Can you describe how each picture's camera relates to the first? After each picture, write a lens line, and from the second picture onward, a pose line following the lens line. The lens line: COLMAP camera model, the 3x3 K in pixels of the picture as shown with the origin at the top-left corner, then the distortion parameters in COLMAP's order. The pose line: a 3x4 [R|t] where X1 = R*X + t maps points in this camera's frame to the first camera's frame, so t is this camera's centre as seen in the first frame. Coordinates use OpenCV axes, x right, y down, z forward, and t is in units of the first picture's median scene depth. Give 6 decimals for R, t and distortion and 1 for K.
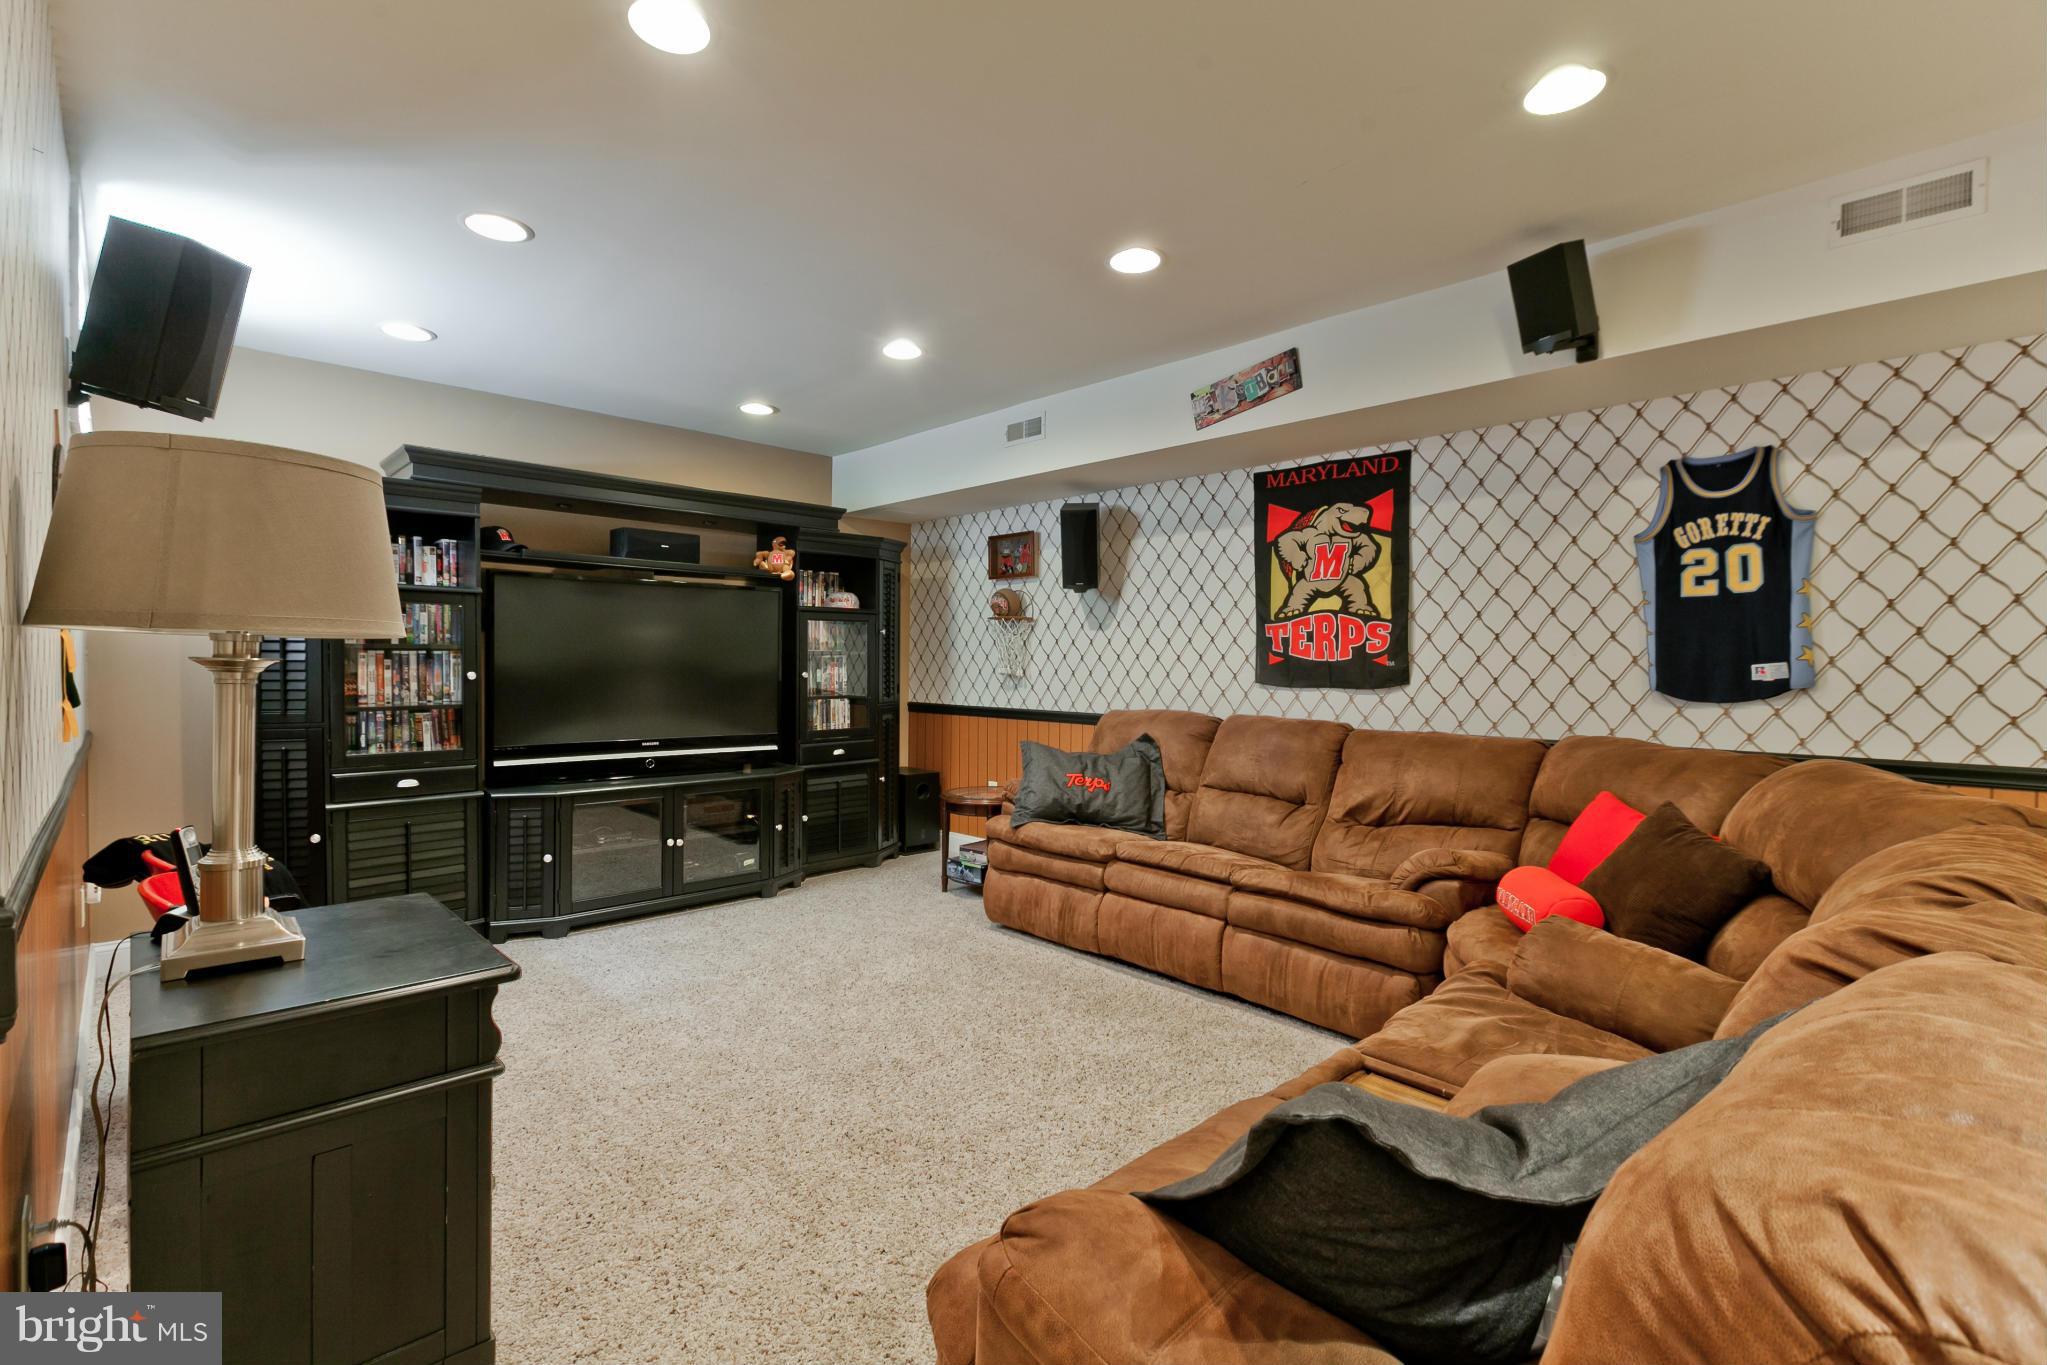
lens RADIAL K [[930.1, 0, 1027.1], [0, 930.1, 671.2], [0, 0, 1]] dist [-0.002250, -0.001893]
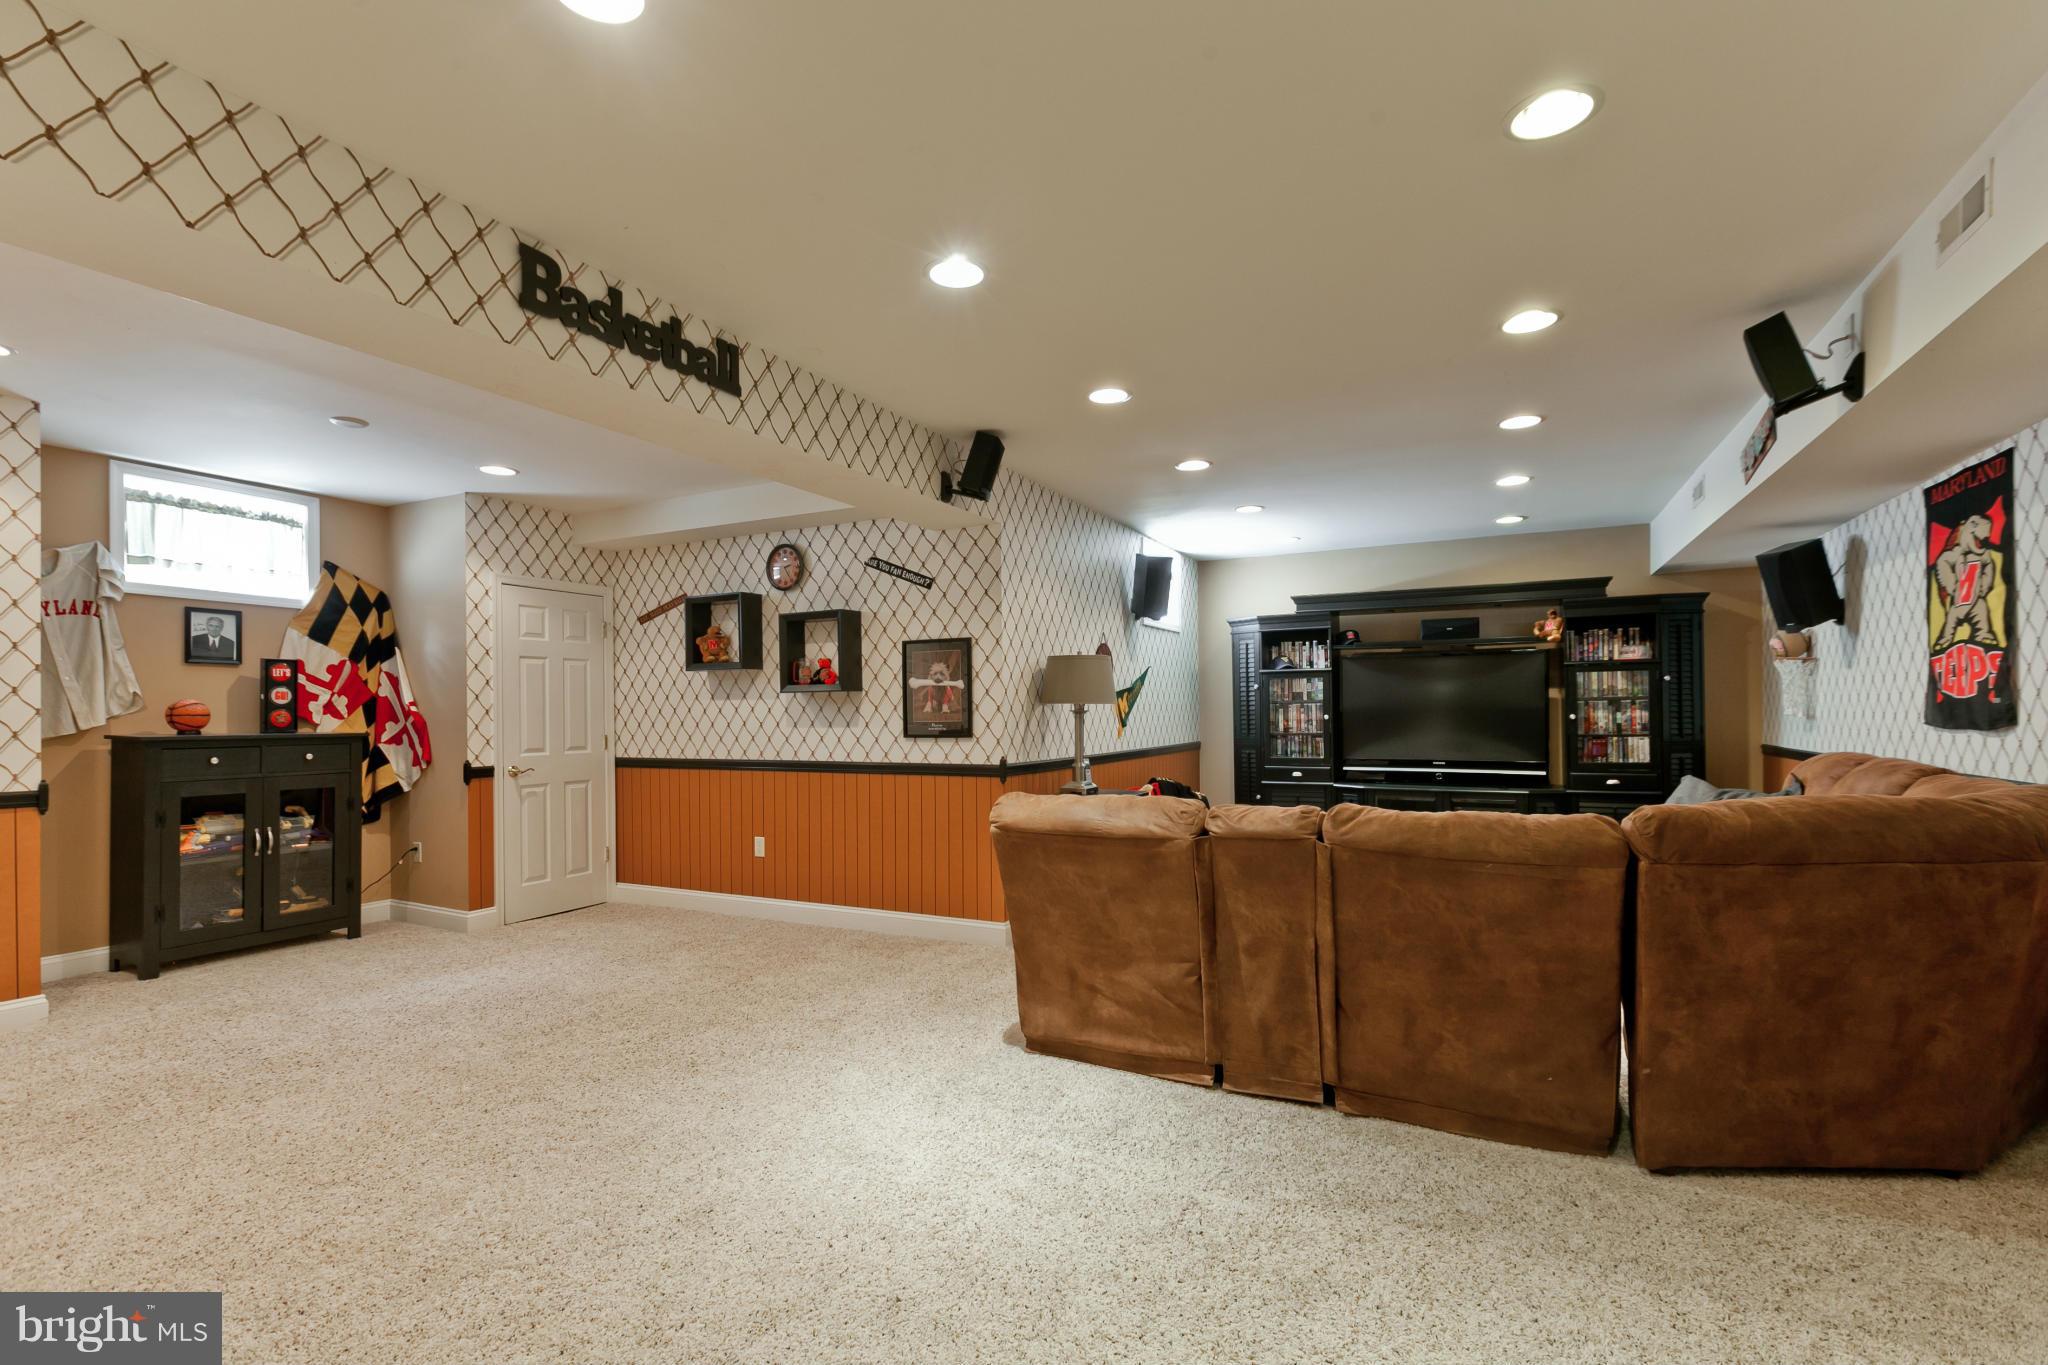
lens RADIAL K [[930.6, 0, 1015.9], [0, 930.6, 696.7], [0, 0, 1]] dist [-0.002250, -0.001893]
pose [[0.309365, -0.022091, -0.950687, 0.873807], [0.001329, 0.999739, -0.022798, 0.005929], [0.950942, 0.005789, 0.309314, -0.111401]]
